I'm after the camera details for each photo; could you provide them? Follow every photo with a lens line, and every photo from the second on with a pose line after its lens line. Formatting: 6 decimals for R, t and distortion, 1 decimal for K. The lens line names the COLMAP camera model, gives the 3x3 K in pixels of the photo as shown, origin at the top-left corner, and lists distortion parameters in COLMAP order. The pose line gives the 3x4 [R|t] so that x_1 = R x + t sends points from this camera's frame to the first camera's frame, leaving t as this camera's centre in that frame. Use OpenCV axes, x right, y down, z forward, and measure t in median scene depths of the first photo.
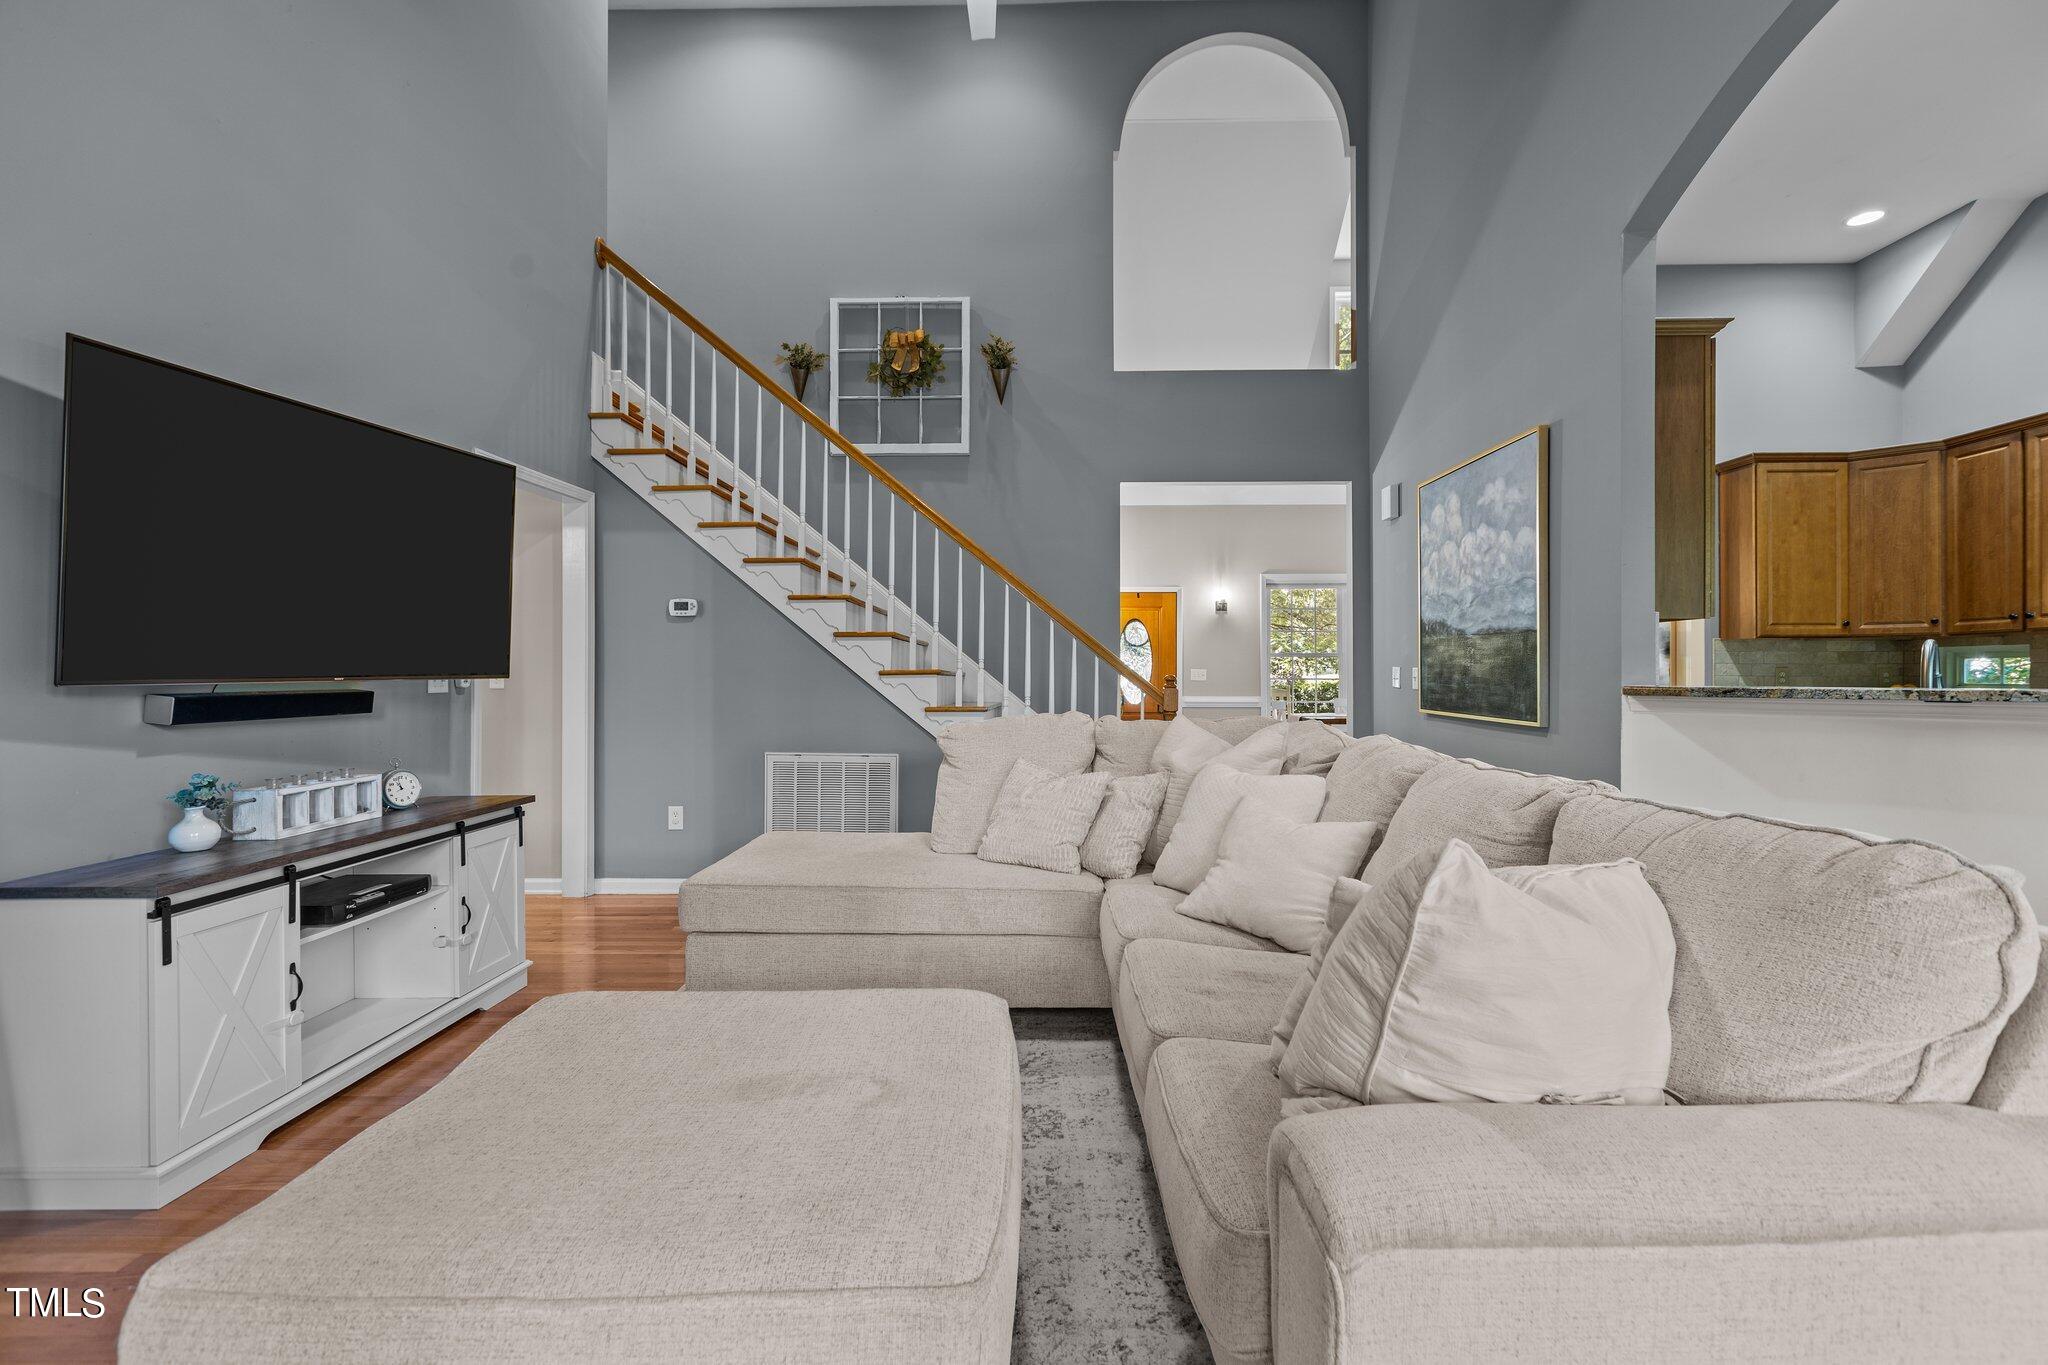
lens RADIAL K [[923.9, 0, 1030.1], [0, 923.9, 665.5], [0, 0, 1]] dist [0.003916, 0.000594]
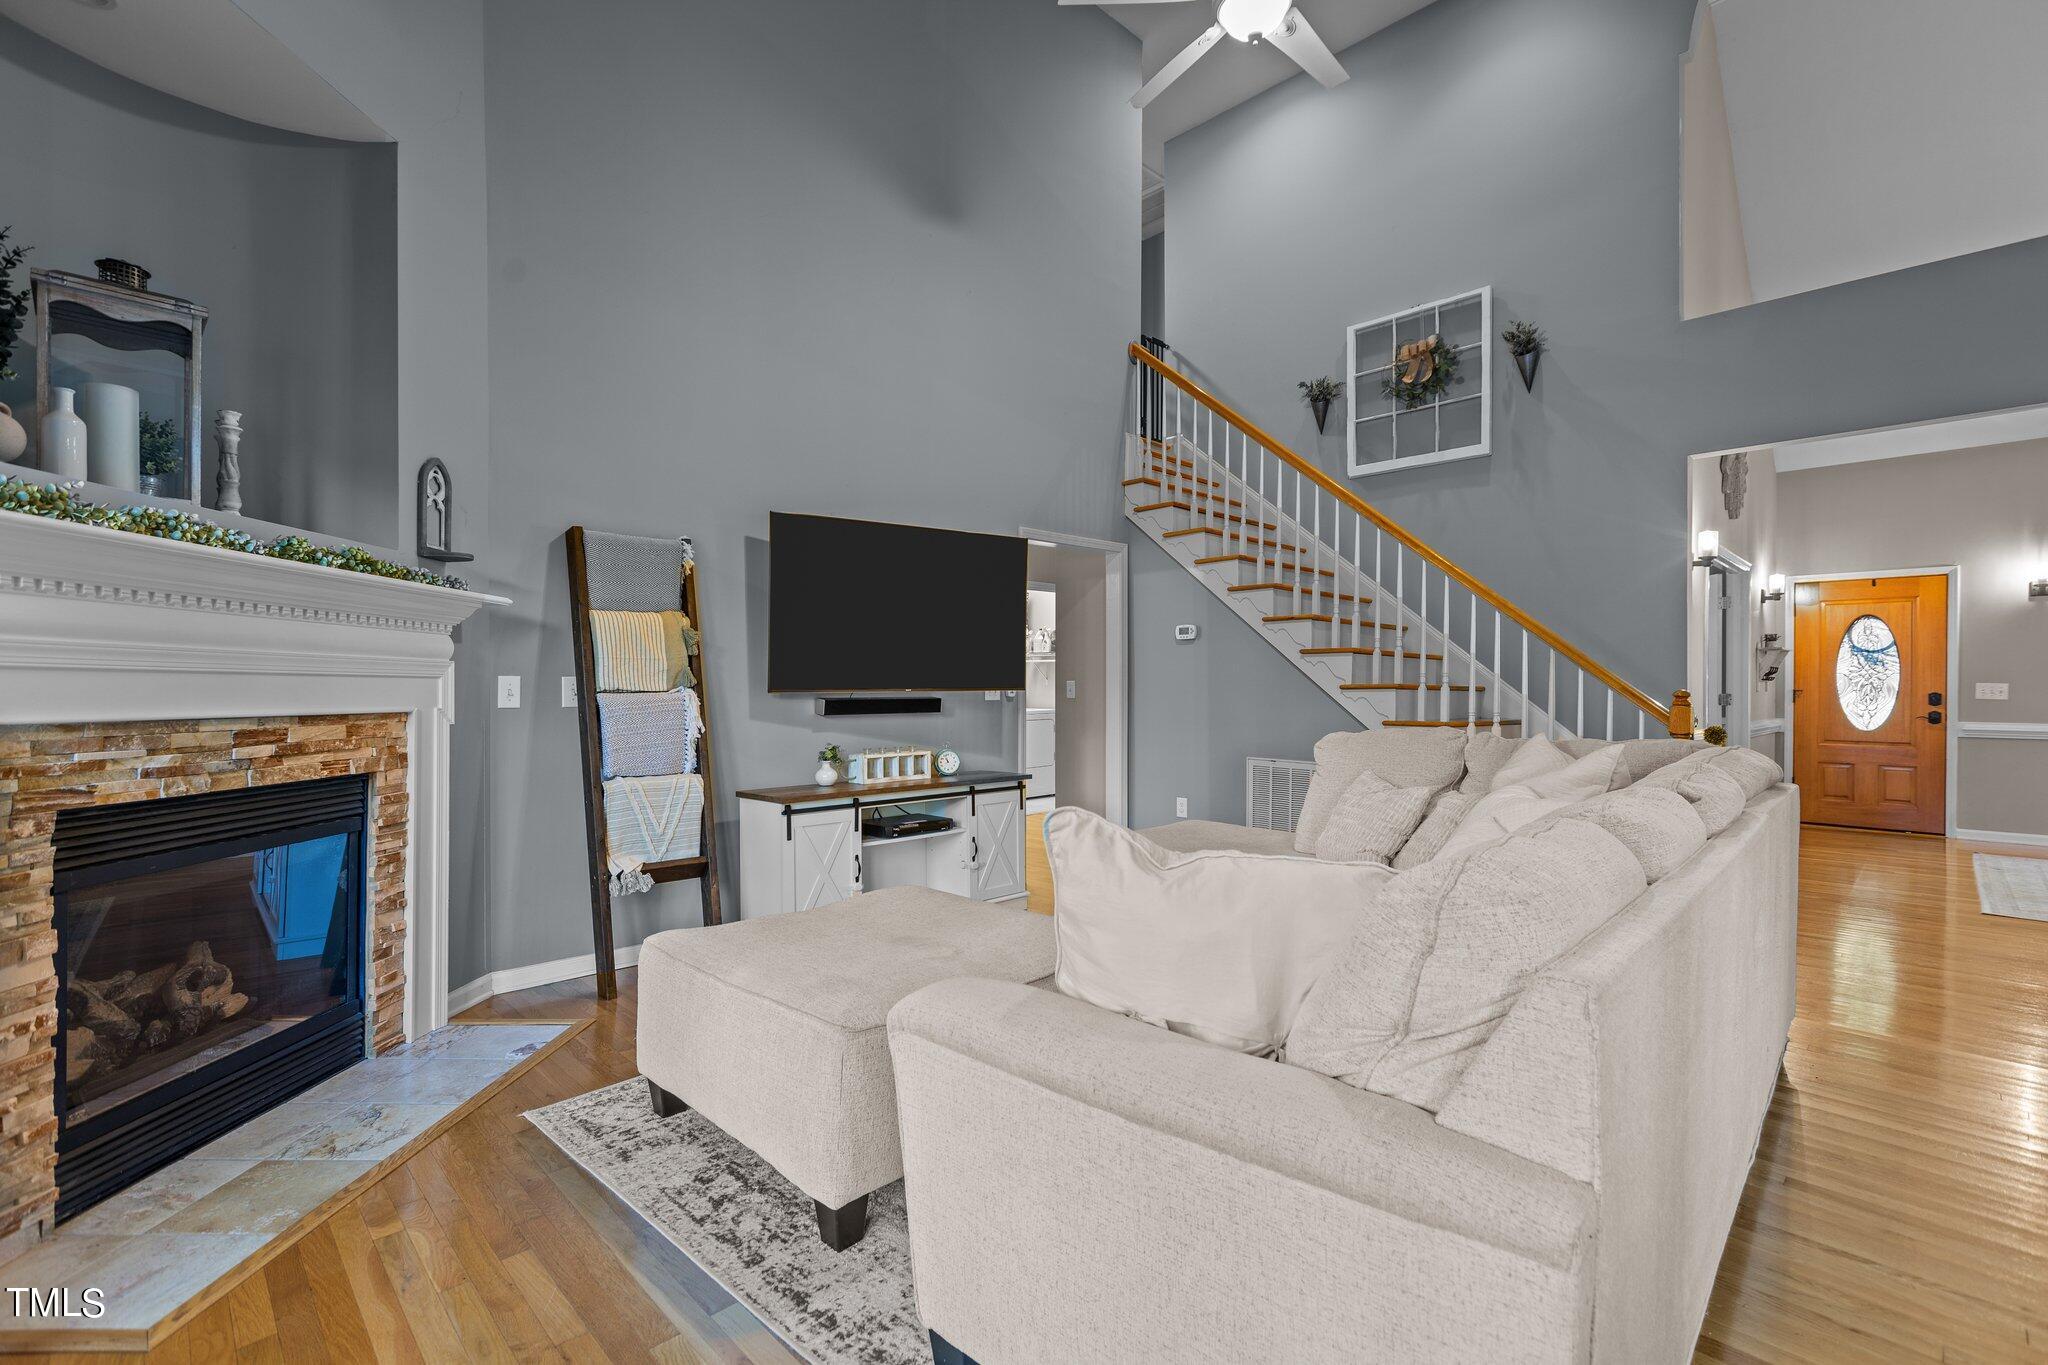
lens RADIAL K [[923.9, 0, 1018.9], [0, 923.9, 687.5], [0, 0, 1]] dist [0.003916, 0.000594]
pose [[0.715389, 0.001496, -0.698724, 0.305096], [0.003480, 0.999978, 0.005705, 0.001149], [0.698717, -0.006513, 0.715368, -0.006387]]
